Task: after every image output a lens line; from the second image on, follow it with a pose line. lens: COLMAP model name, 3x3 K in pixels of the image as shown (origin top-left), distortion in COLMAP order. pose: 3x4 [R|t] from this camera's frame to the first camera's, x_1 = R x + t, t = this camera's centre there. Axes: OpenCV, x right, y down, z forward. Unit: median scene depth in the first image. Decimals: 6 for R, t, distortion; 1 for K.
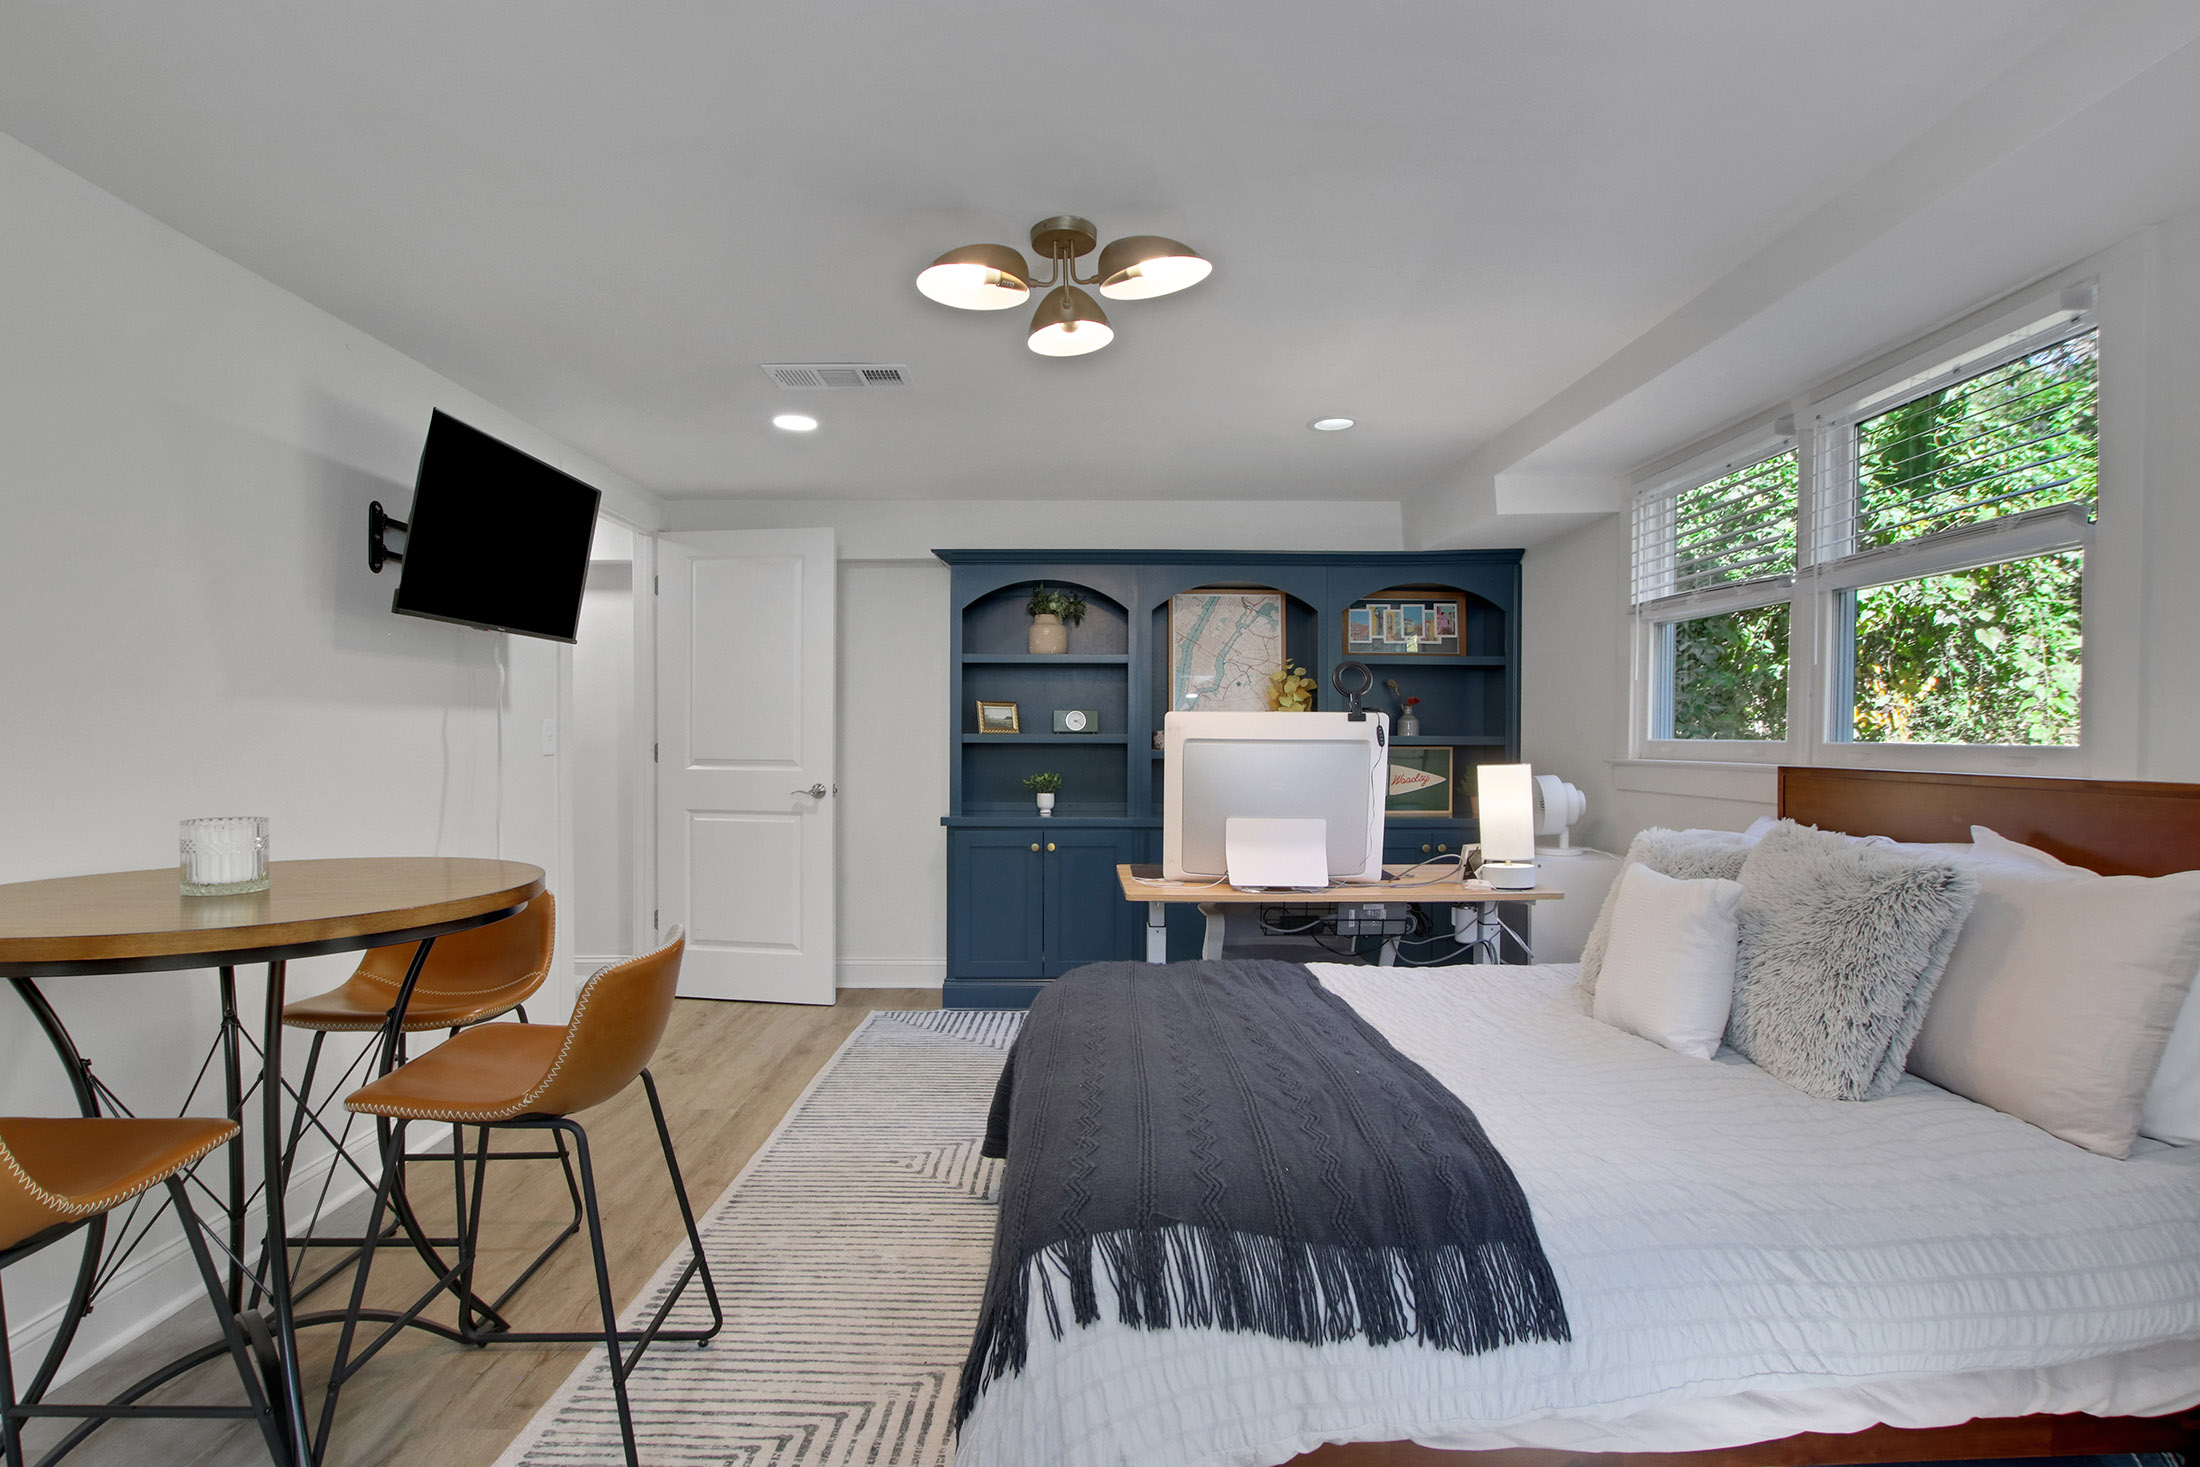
lens RADIAL K [[1050.2, 0, 1092.1], [0, 1050.2, 735.5], [0, 0, 1]] dist [-0.036039, 0.007806]
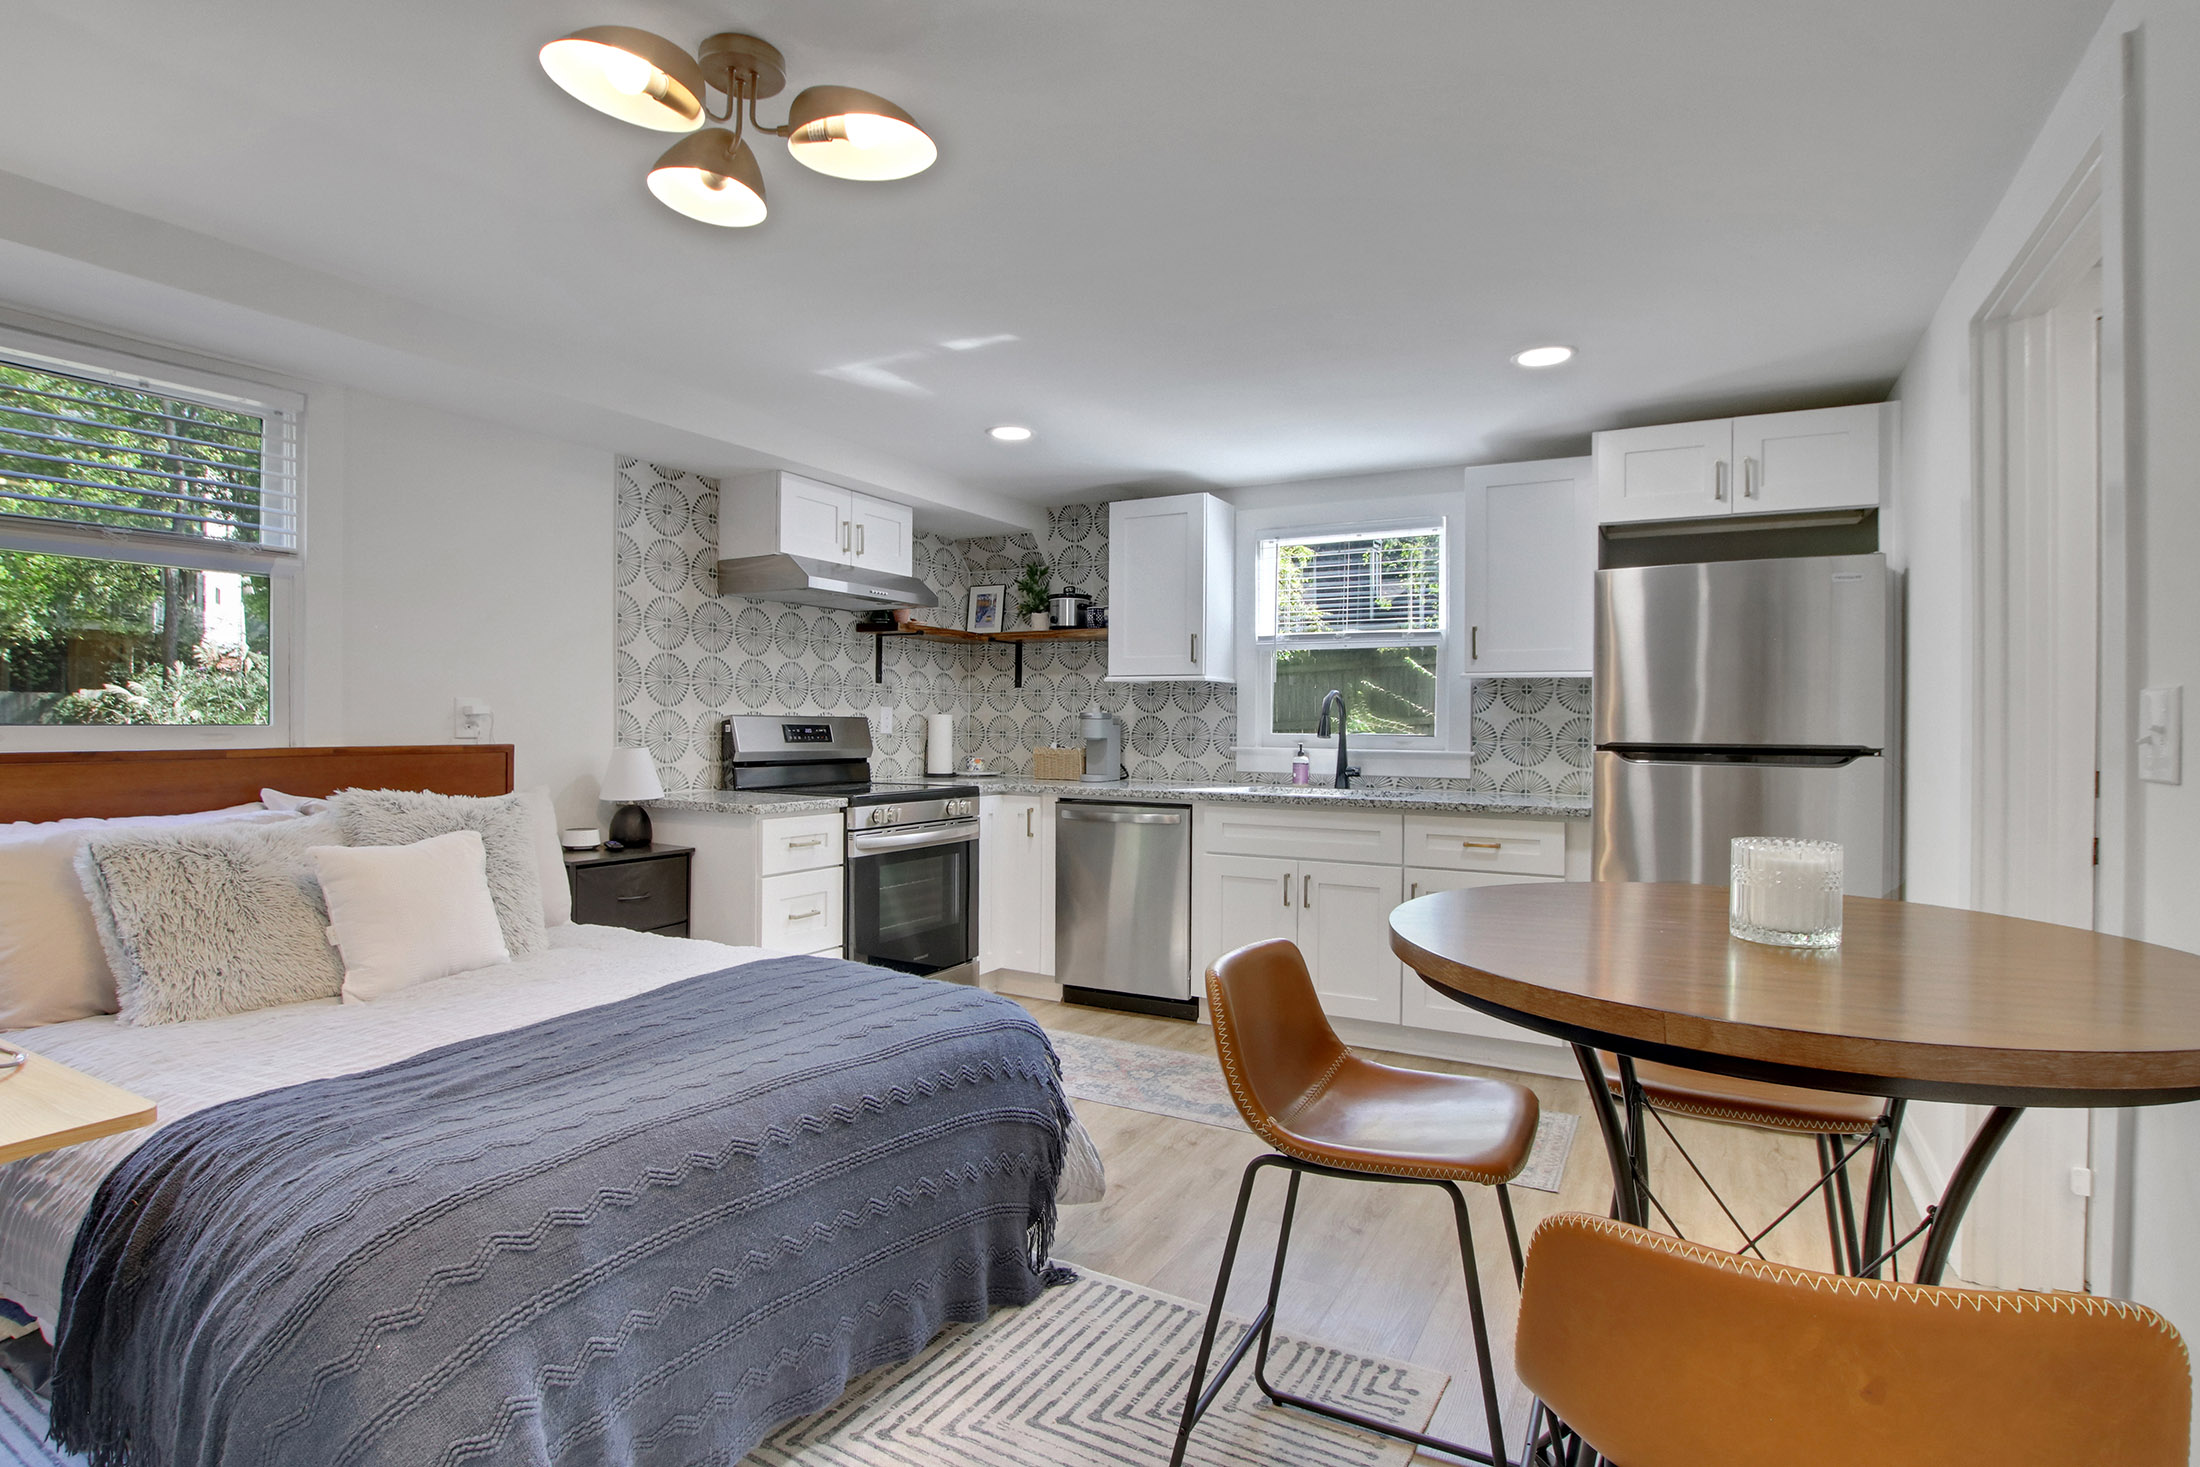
lens RADIAL K [[1127.8, 0, 1094.0], [0, 1127.8, 722.8], [0, 0, 1]] dist [-0.037791, 0.000858]
pose [[-0.871580, -0.008806, 0.490174, -0.755034], [-0.006595, 0.999959, 0.006238, -0.008082], [-0.490209, 0.002204, -0.871602, 1.844816]]
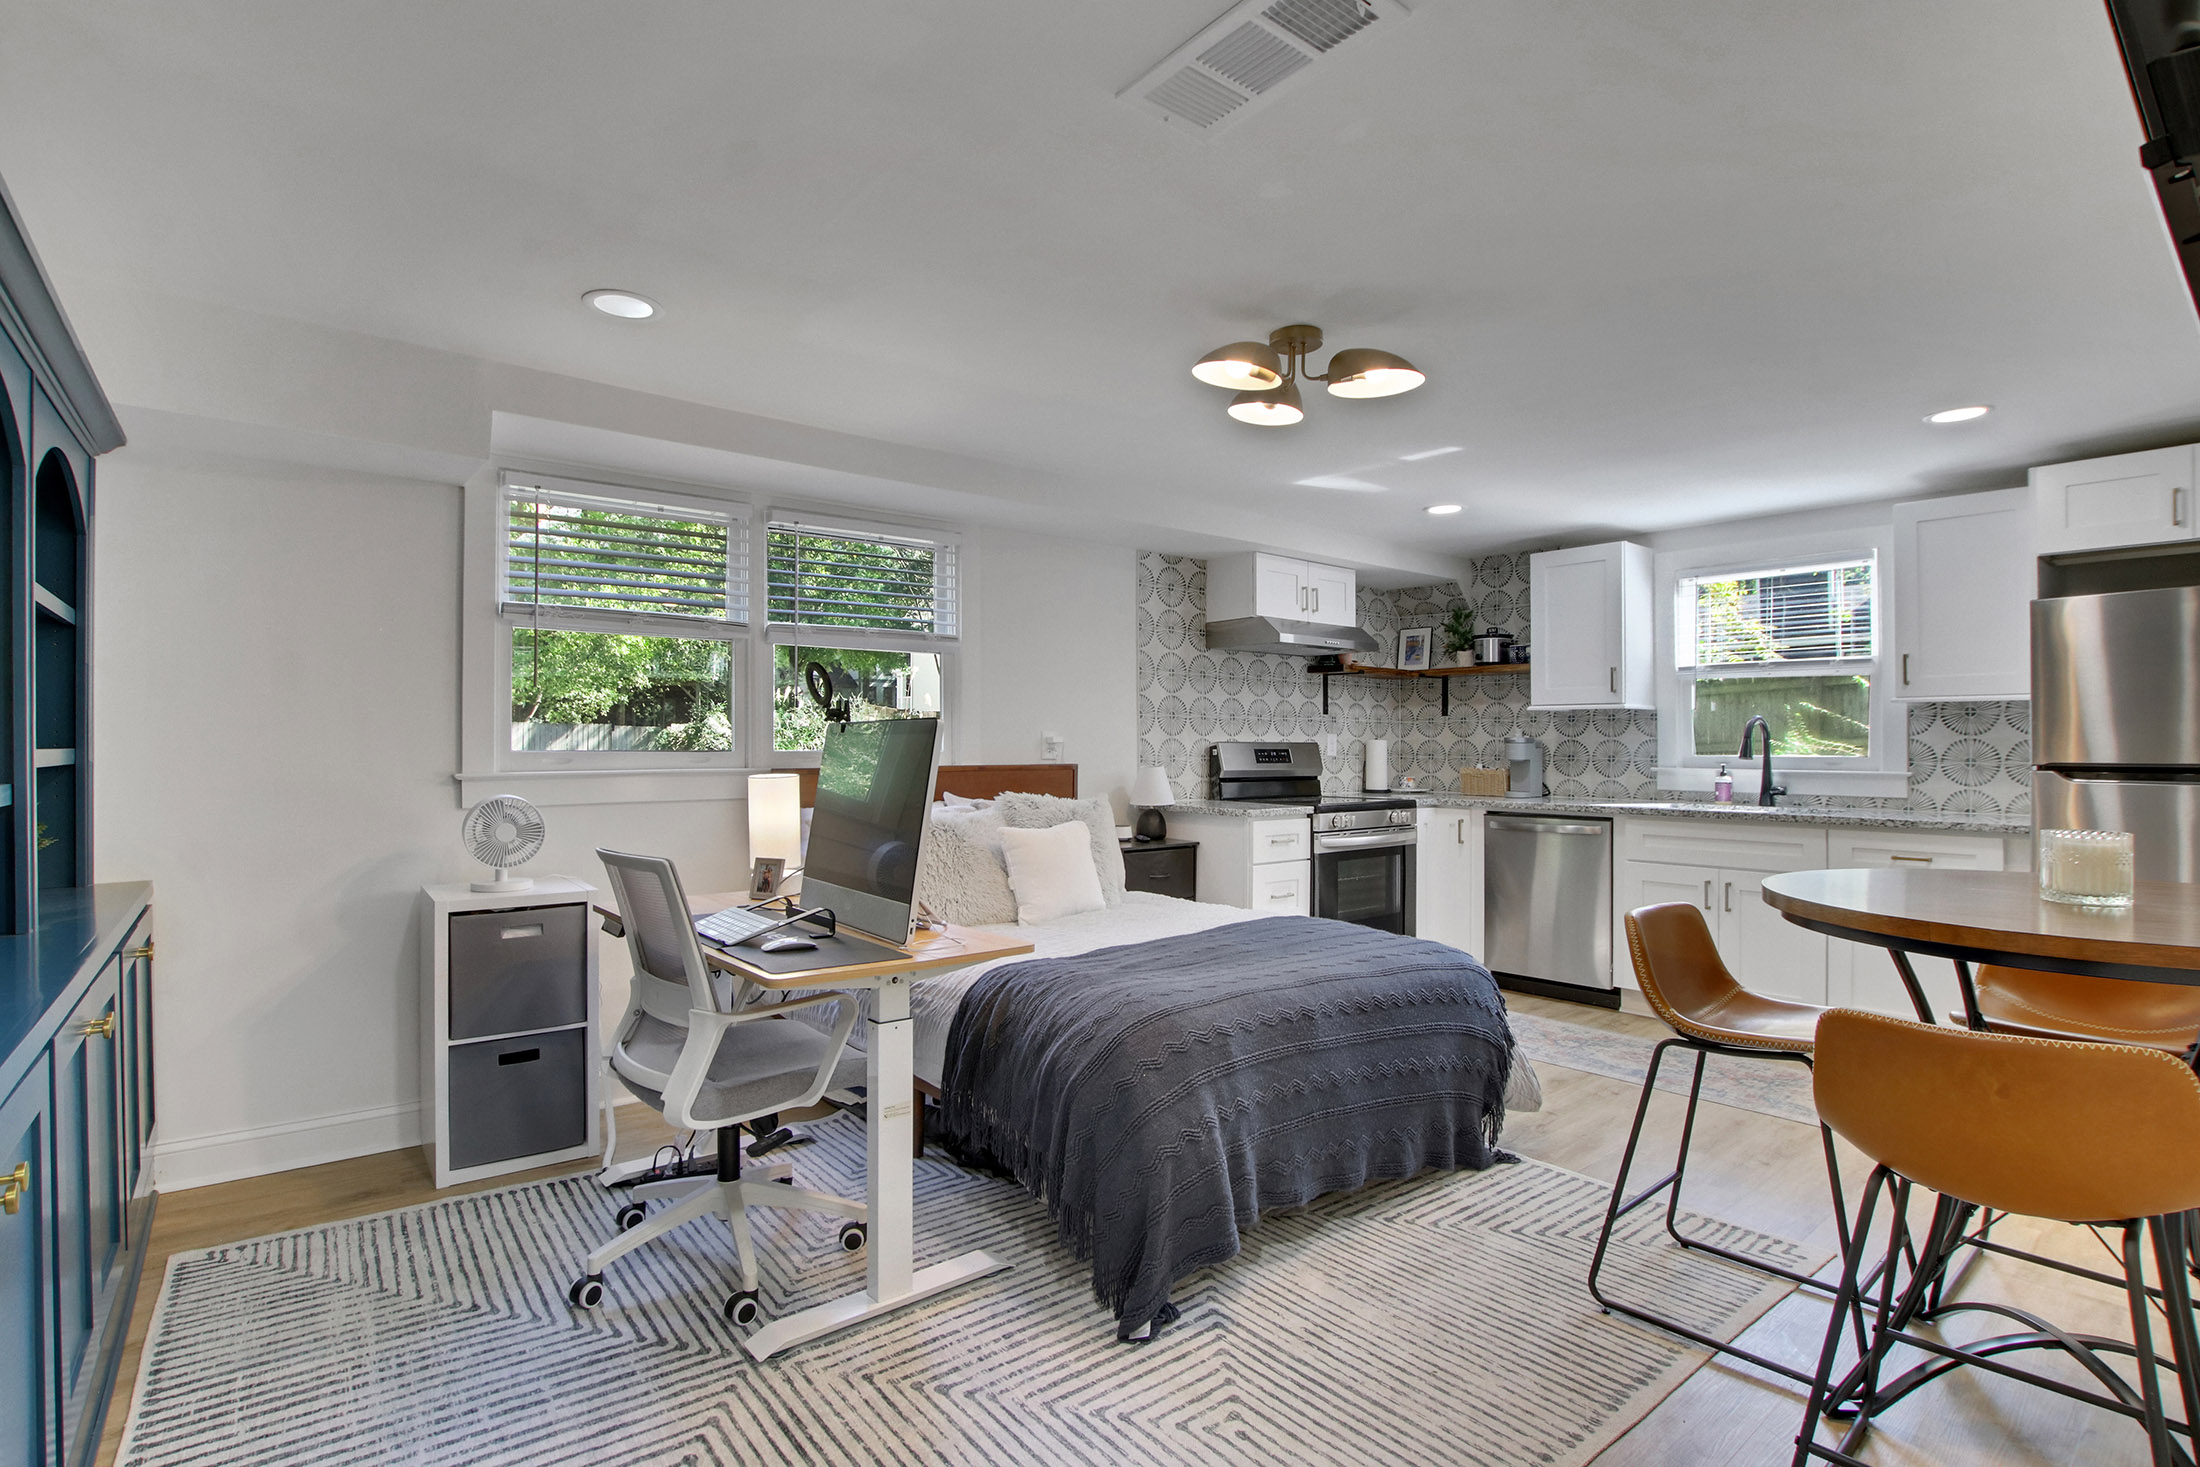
lens RADIAL K [[1104.9, 0, 1046.0], [0, 1104.9, 736.7], [0, 0, 1]] dist [-0.027883, 0.000752]
pose [[-0.620054, 0.001760, 0.784557, -0.985177], [0.000999, 0.999998, -0.001454, -0.014359], [-0.784558, -0.000118, -0.620055, 2.355182]]
